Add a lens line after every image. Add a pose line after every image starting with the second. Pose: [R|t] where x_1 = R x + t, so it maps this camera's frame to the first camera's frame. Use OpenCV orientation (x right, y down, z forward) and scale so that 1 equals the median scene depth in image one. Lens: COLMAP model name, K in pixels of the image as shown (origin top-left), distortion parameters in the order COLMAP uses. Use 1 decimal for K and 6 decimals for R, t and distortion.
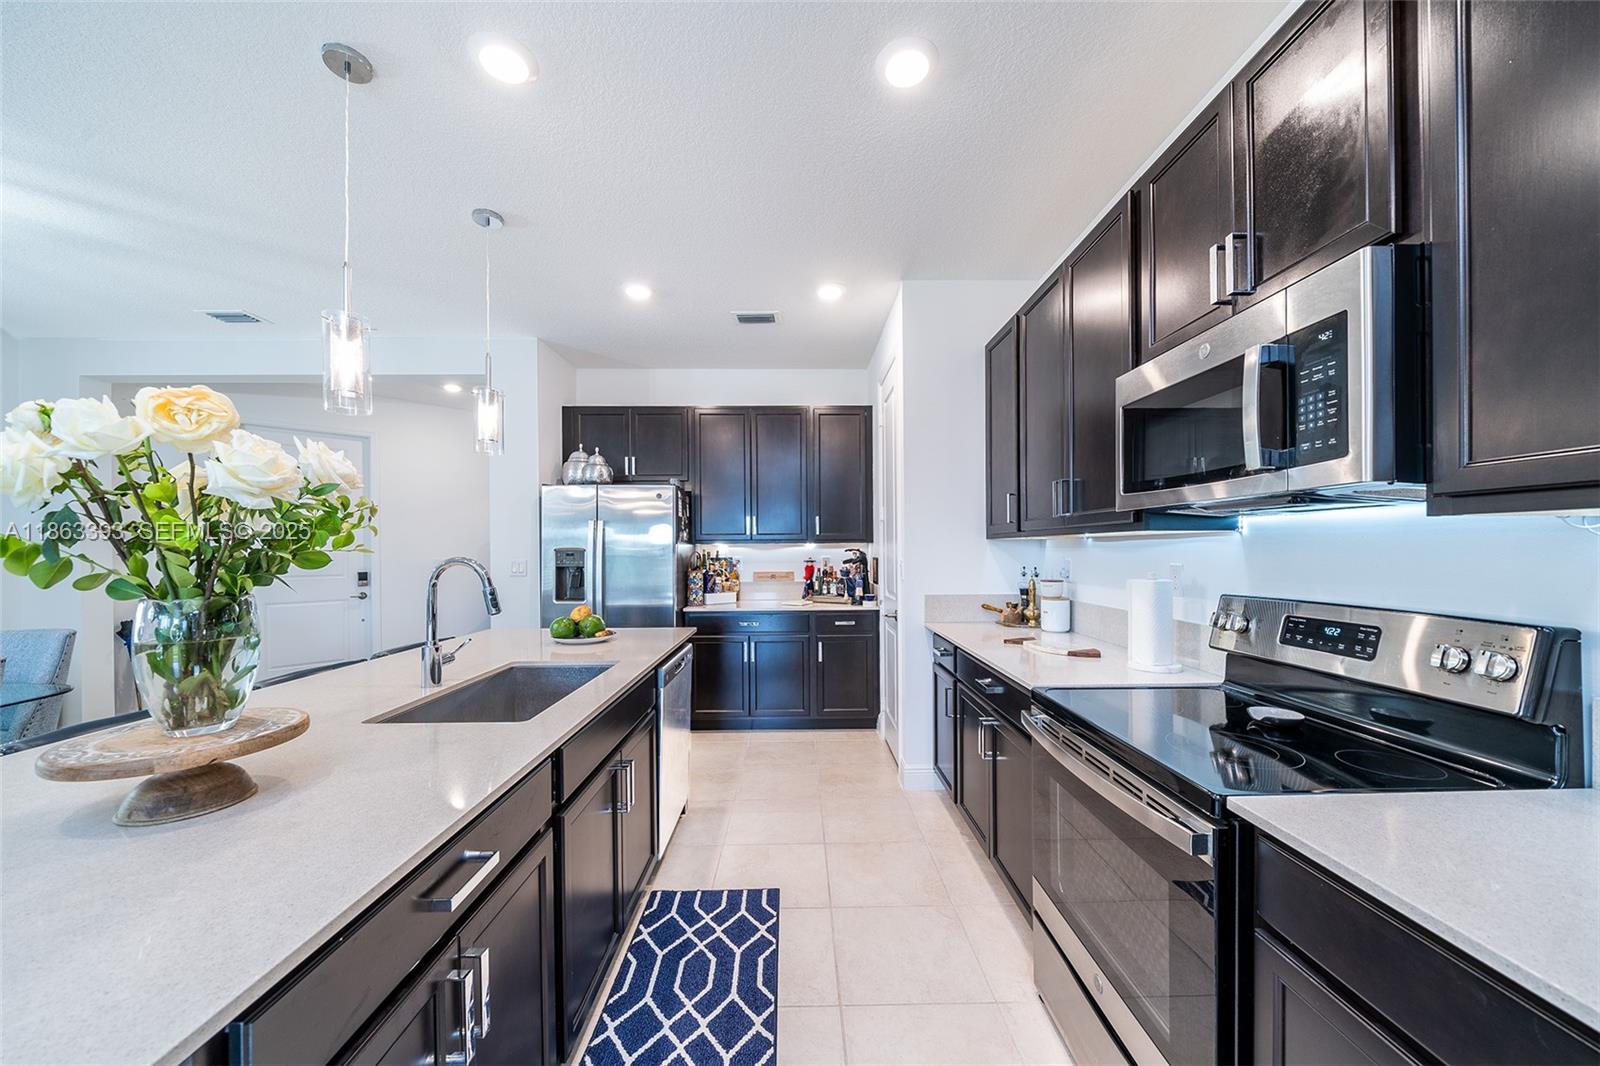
lens RADIAL K [[567.3, 0, 811.4], [0, 567.3, 549.4], [0, 0, 1]] dist [-0.003101, -0.000110]
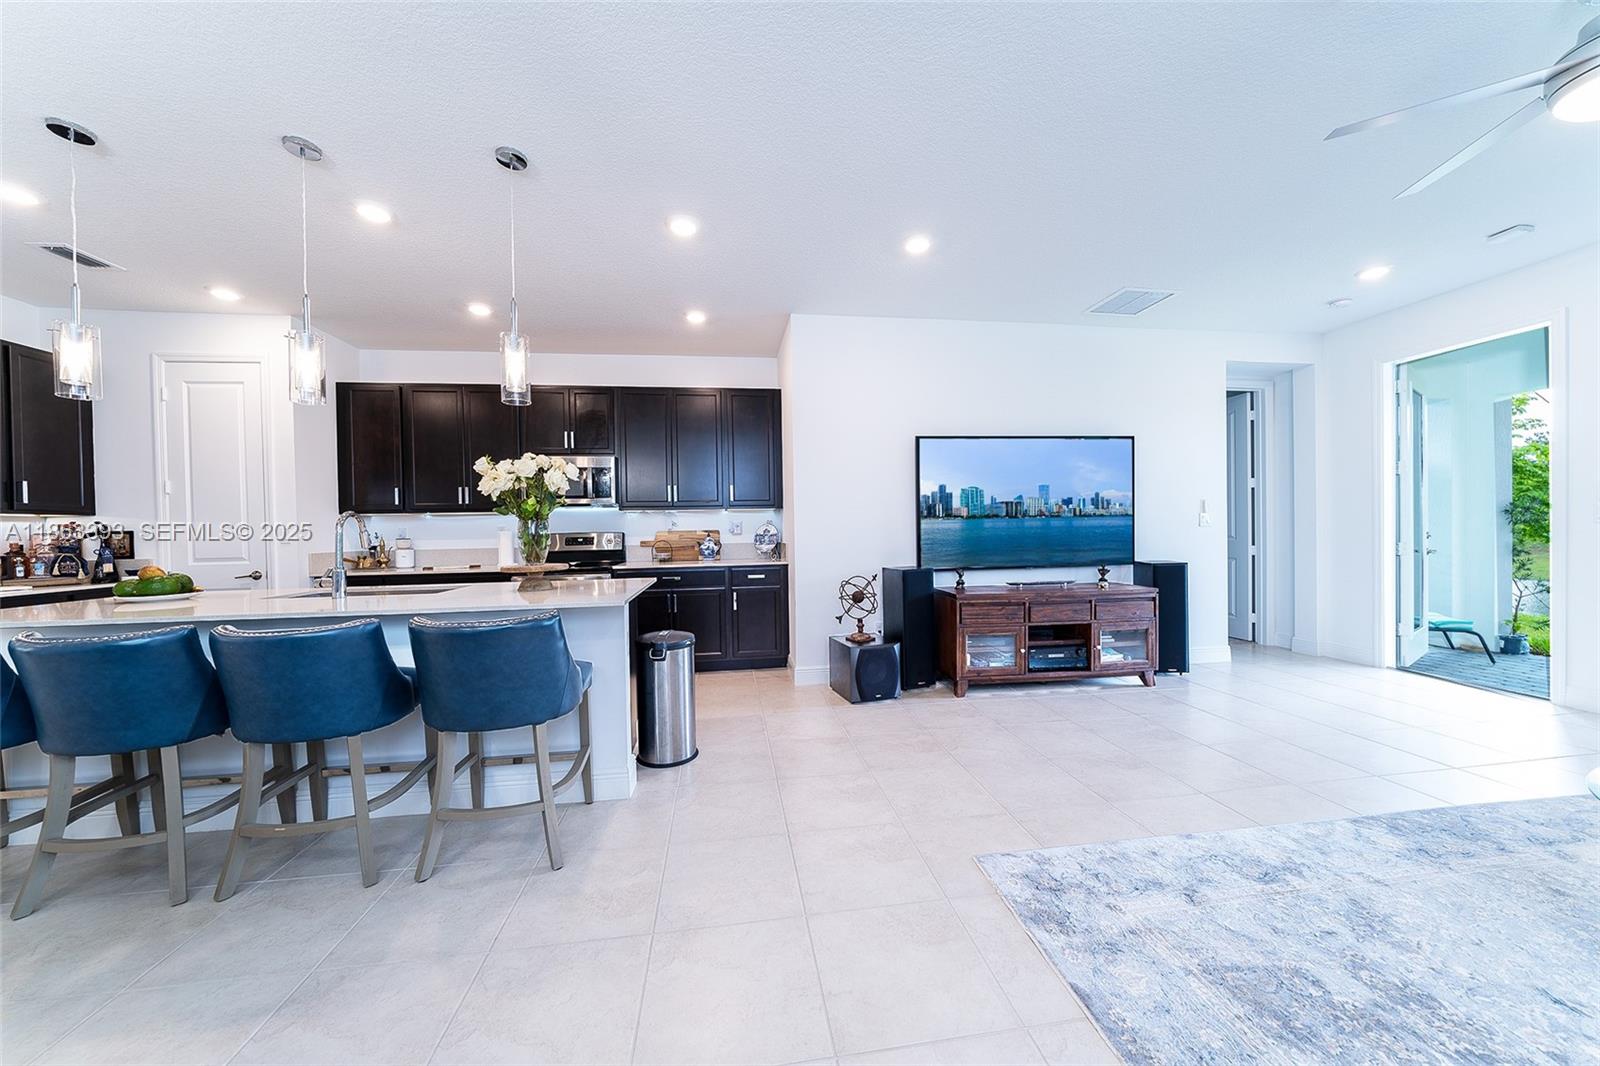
lens RADIAL K [[567.3, 0, 797.1], [0, 567.3, 535.9], [0, 0, 1]] dist [-0.003101, -0.000110]
pose [[-0.106278, 0.000446, 0.994336, -0.962514], [0.020723, 0.999784, 0.001766, 0.045347], [-0.994120, 0.020793, -0.106264, -0.010033]]
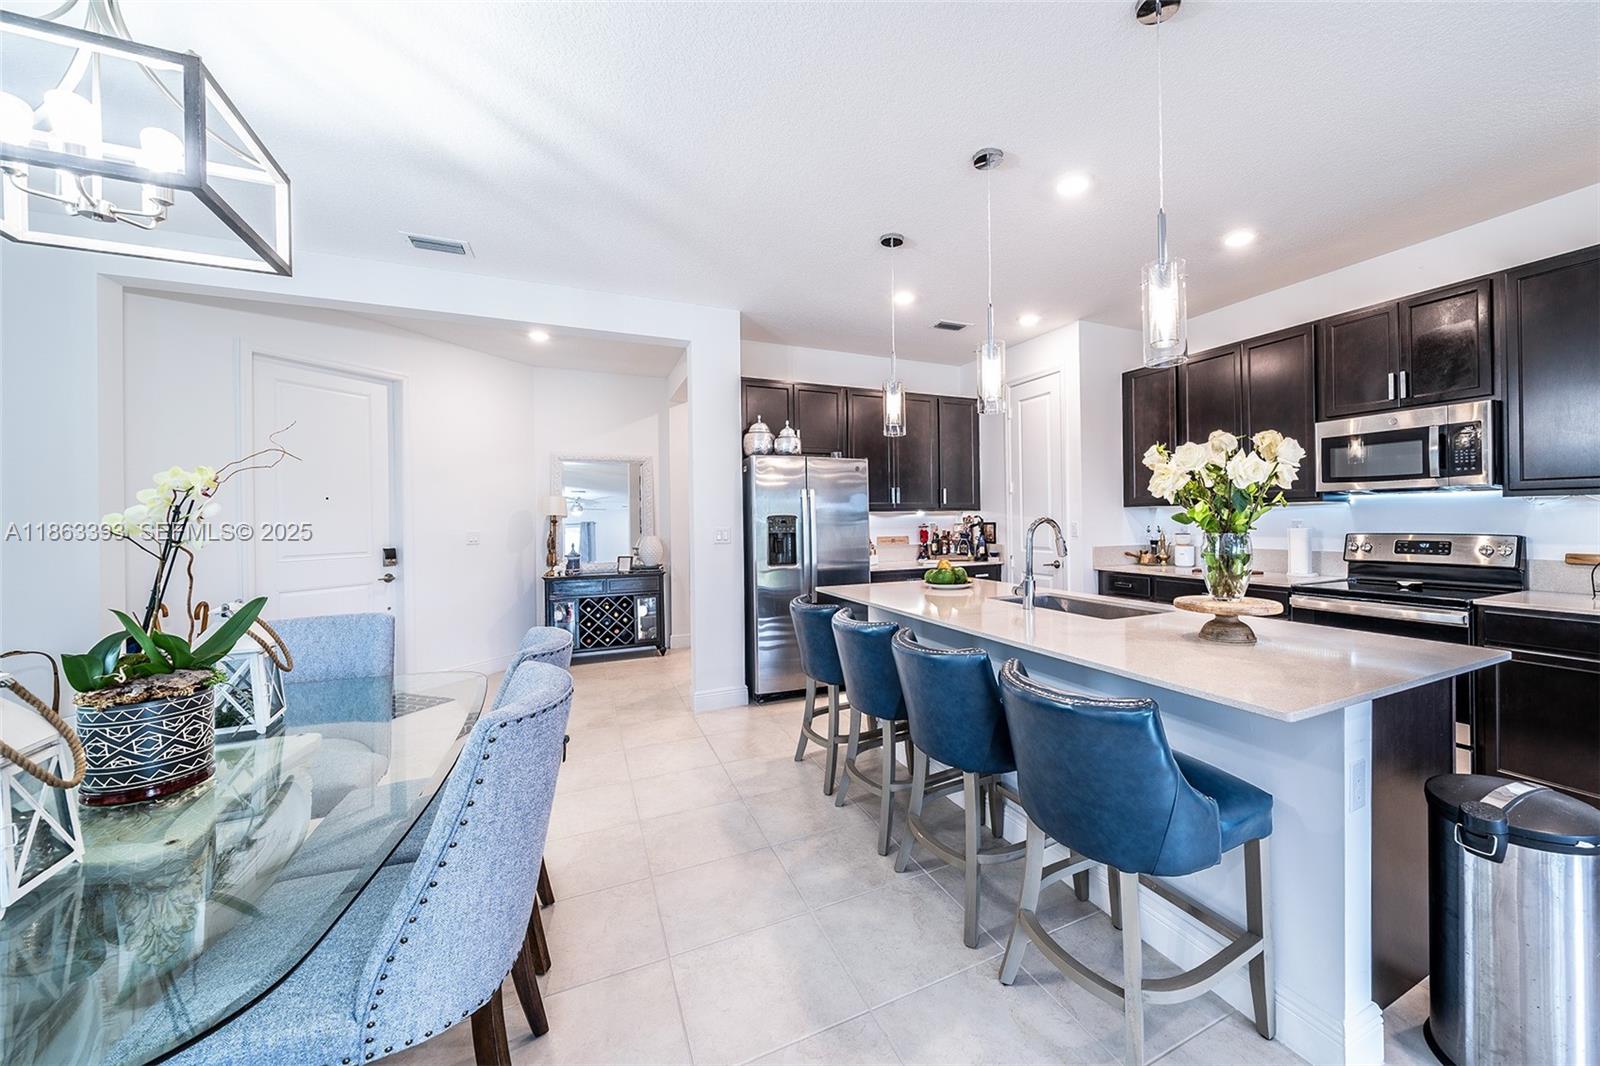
lens RADIAL K [[599.0, 0, 880.6], [0, 599.0, 517.9], [0, 0, 1]] dist [-0.002208, 0.000313]
pose [[0.906195, -0.006847, 0.422805, -0.681252], [0.008729, 0.999959, -0.002516, 0.006180], [-0.422771, 0.005970, 0.906217, -0.087418]]
